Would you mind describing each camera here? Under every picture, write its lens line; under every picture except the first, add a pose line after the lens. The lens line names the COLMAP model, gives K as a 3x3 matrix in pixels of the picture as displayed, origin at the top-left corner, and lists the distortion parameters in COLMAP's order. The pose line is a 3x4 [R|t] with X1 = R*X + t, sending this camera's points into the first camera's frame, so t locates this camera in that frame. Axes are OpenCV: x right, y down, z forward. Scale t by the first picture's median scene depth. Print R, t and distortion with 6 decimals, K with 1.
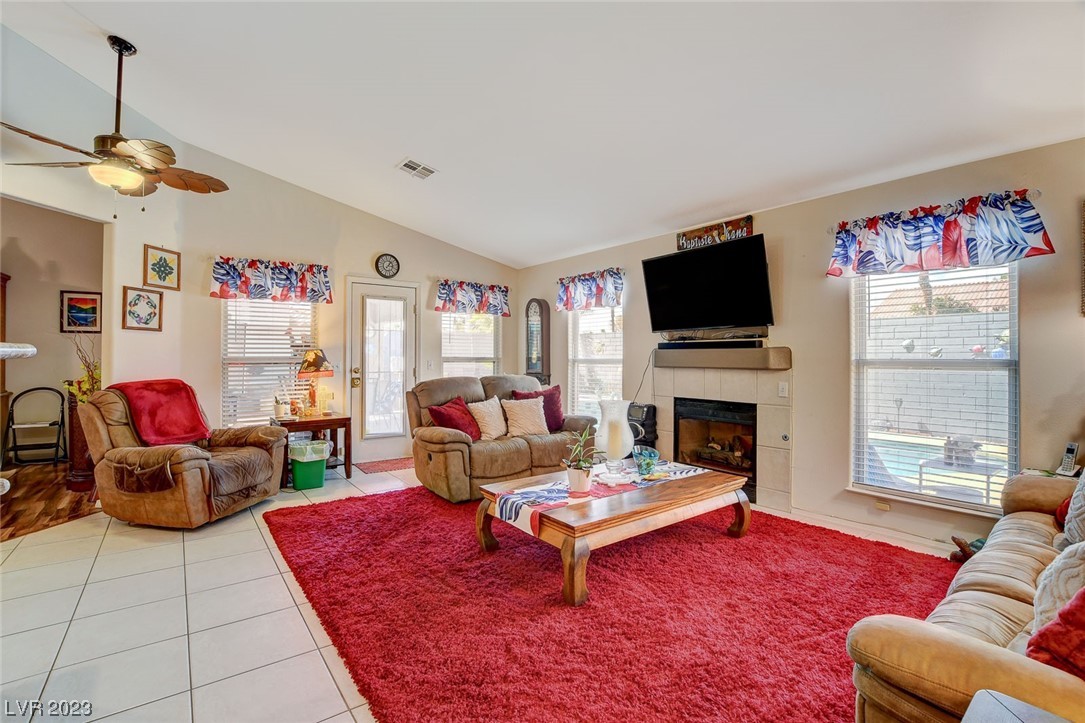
lens RADIAL K [[490.9, 0, 539.2], [0, 490.9, 360.5], [0, 0, 1]] dist [-0.027966, 0.005173]
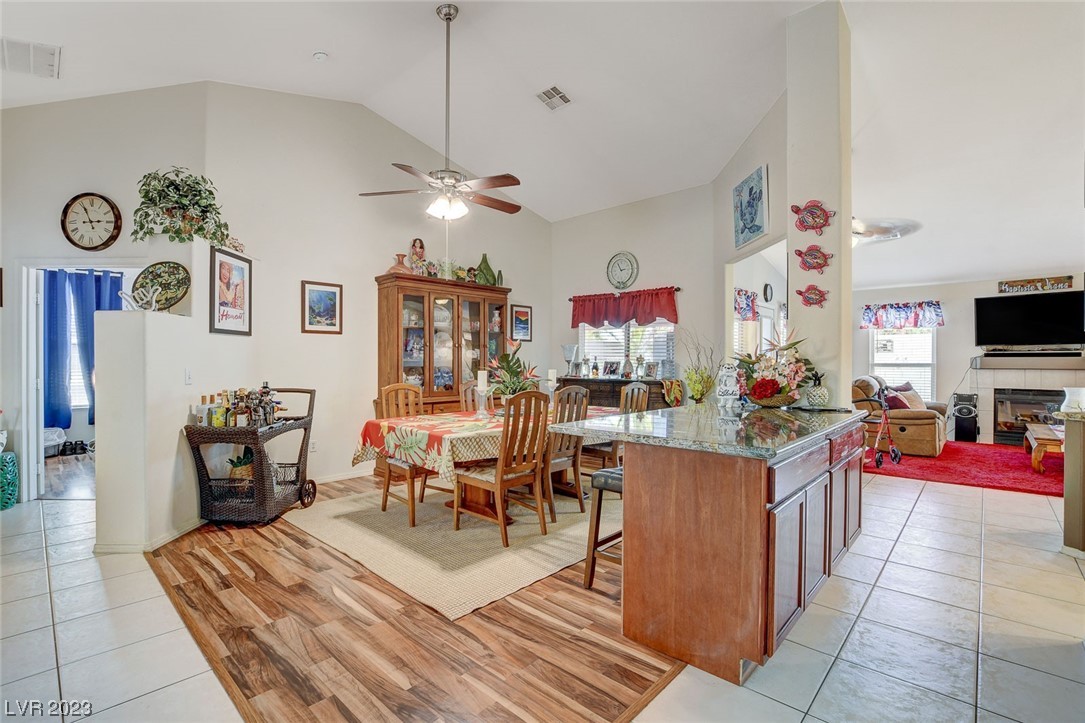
lens RADIAL K [[488.2, 0, 540.2], [0, 488.2, 365.3], [0, 0, 1]] dist [-0.033877, 0.005267]
pose [[0.984870, -0.001346, 0.173287, -1.380682], [0.001449, 0.999999, -0.000472, 0.000754], [-0.173286, 0.000716, 0.984871, -0.214589]]
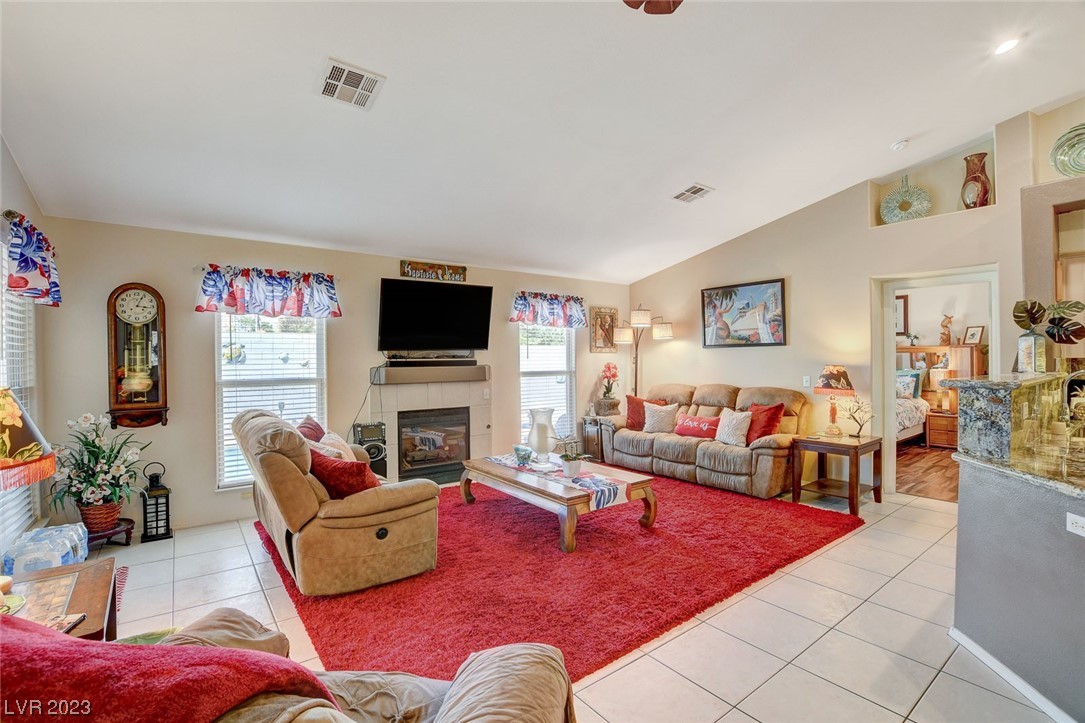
lens RADIAL K [[490.9, 0, 539.2], [0, 490.9, 360.5], [0, 0, 1]] dist [-0.027966, 0.005173]
pose [[0.009752, -0.007149, 0.999927, -0.795172], [0.016222, 0.999844, 0.006990, -0.039293], [-0.999821, 0.016153, 0.009867, 0.680813]]
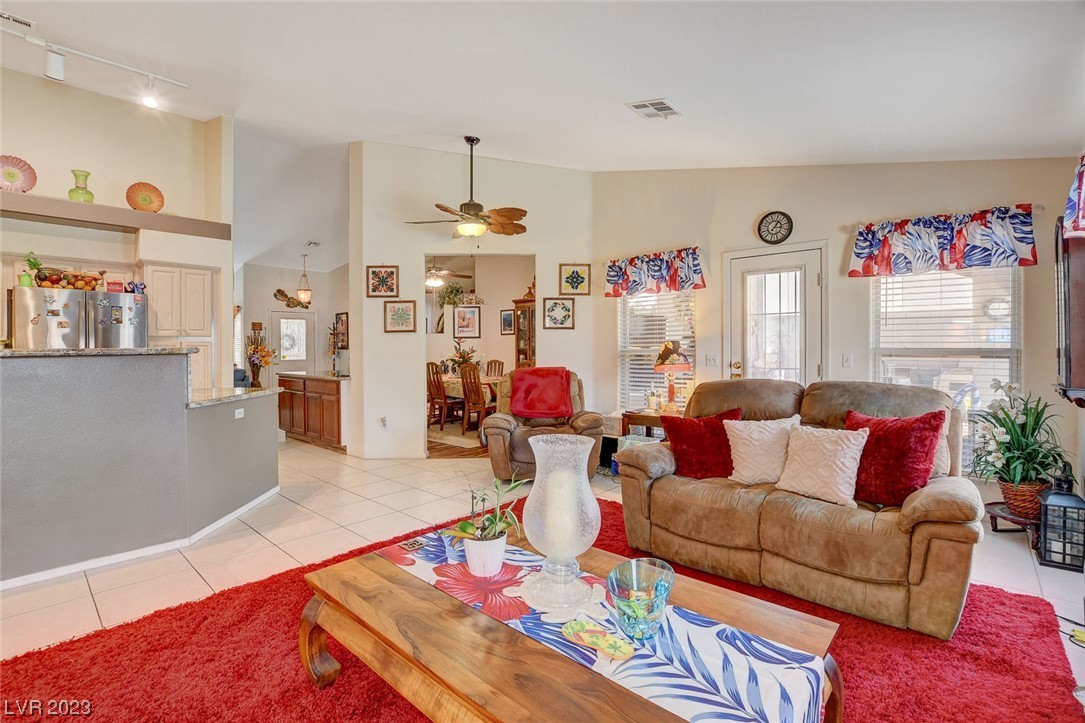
lens RADIAL K [[497.4, 0, 540.0], [0, 497.4, 357.7], [0, 0, 1]] dist [-0.025513, -0.000116]
pose [[0.191470, 0.019652, -0.981302, 0.447624], [0.000270, 0.999798, 0.020075, -0.010480], [0.981499, -0.004109, 0.191426, 0.603337]]
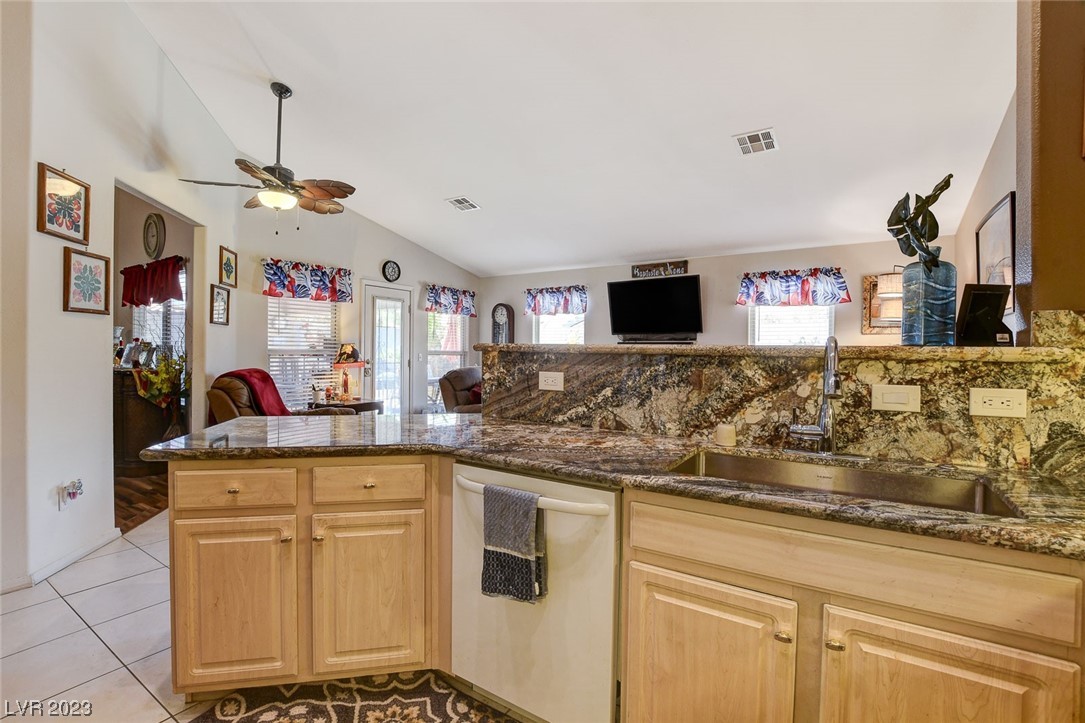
lens RADIAL K [[490.9, 0, 539.2], [0, 490.9, 360.5], [0, 0, 1]] dist [-0.027966, 0.005173]
pose [[0.942984, 0.003551, 0.332820, -0.440609], [-0.007757, 0.999906, 0.011310, 0.002003], [-0.332748, -0.013246, 0.942923, -0.253909]]
